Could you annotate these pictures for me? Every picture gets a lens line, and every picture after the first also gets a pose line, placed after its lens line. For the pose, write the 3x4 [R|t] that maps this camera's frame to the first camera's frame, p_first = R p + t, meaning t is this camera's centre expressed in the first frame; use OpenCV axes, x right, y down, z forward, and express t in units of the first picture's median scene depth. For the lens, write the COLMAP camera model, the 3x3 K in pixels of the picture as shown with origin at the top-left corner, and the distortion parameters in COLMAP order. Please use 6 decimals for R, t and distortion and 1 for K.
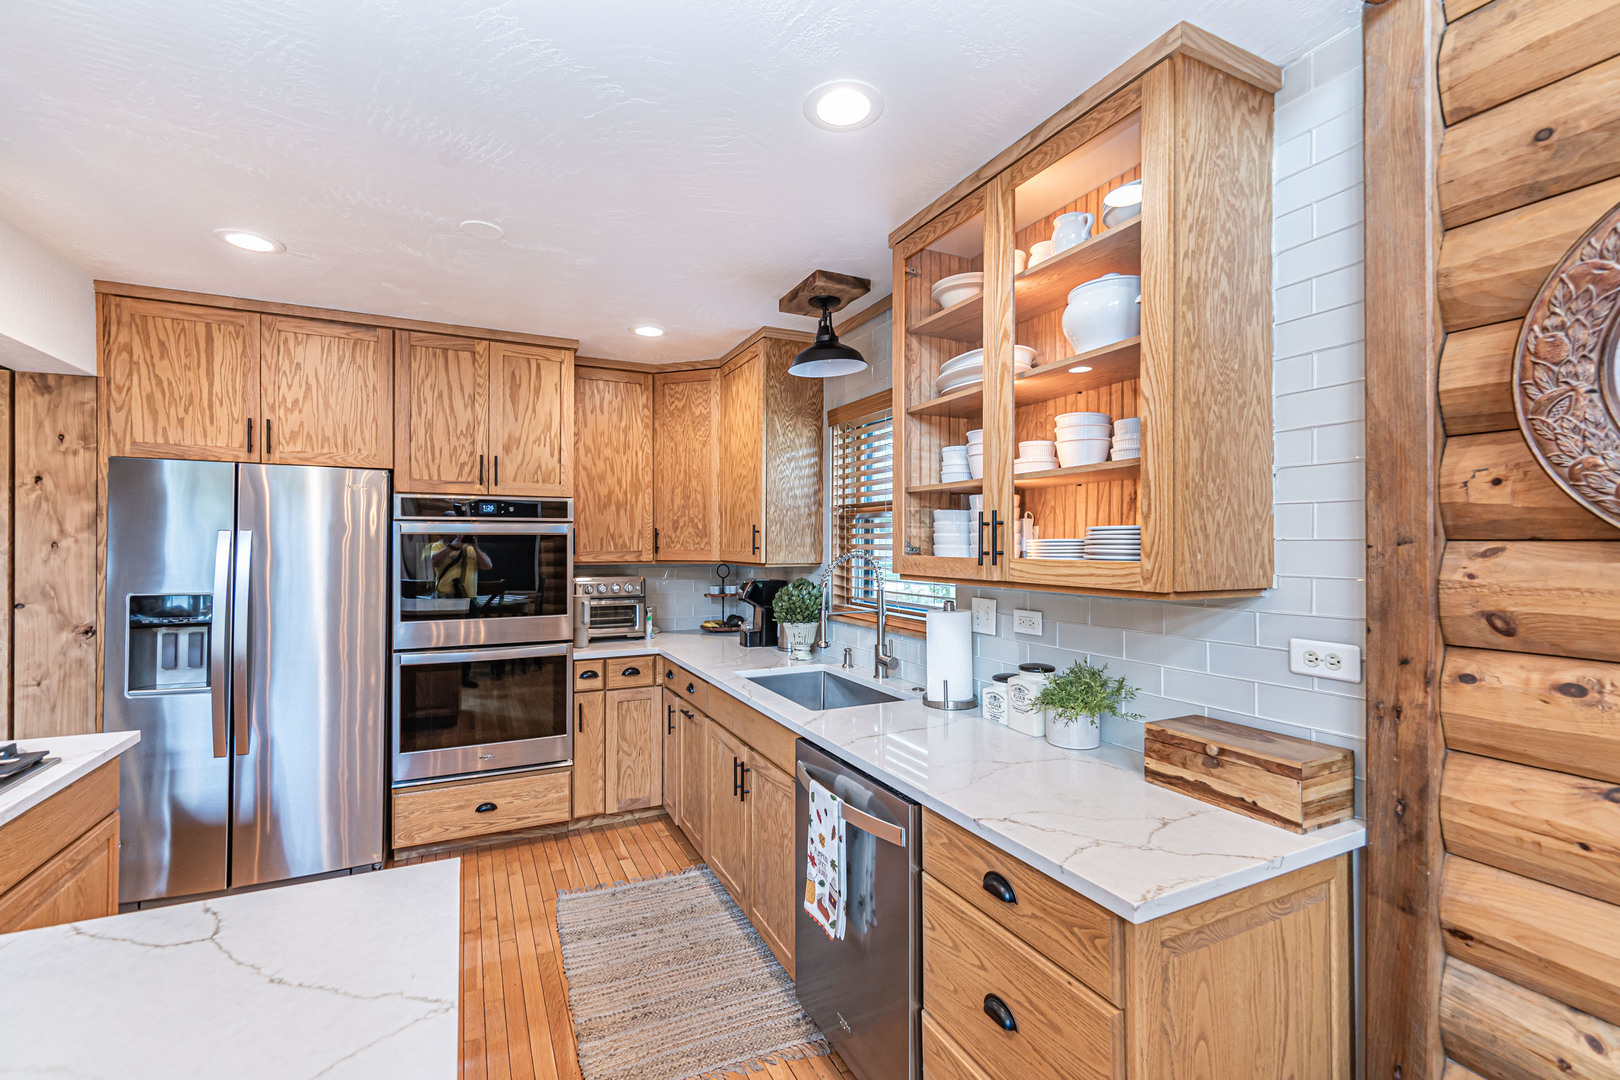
lens RADIAL K [[705.2, 0, 803.1], [0, 705.2, 544.8], [0, 0, 1]] dist [0.003307, 0.000258]
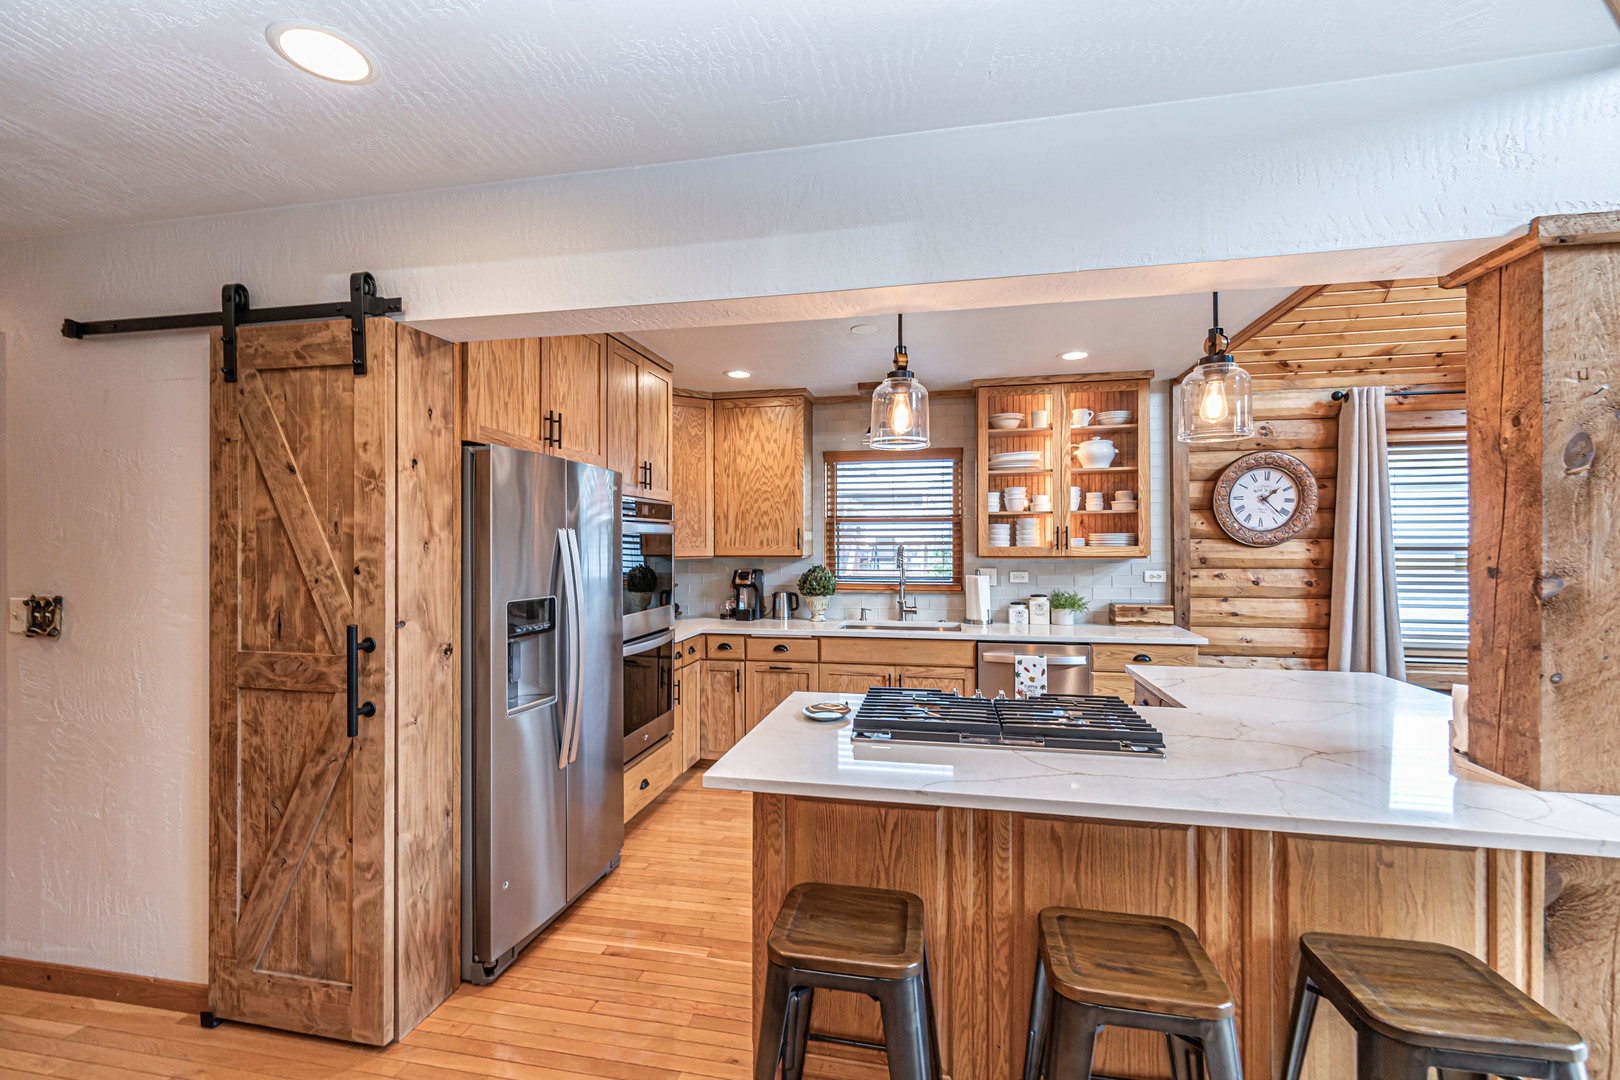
lens RADIAL K [[705.2, 0, 802.5], [0, 705.2, 542.8], [0, 0, 1]] dist [0.003307, 0.000258]
pose [[0.609586, -0.005171, 0.792703, -1.428509], [0.005744, 0.999981, 0.002106, -0.002260], [-0.792699, 0.003270, 0.609605, 0.171351]]
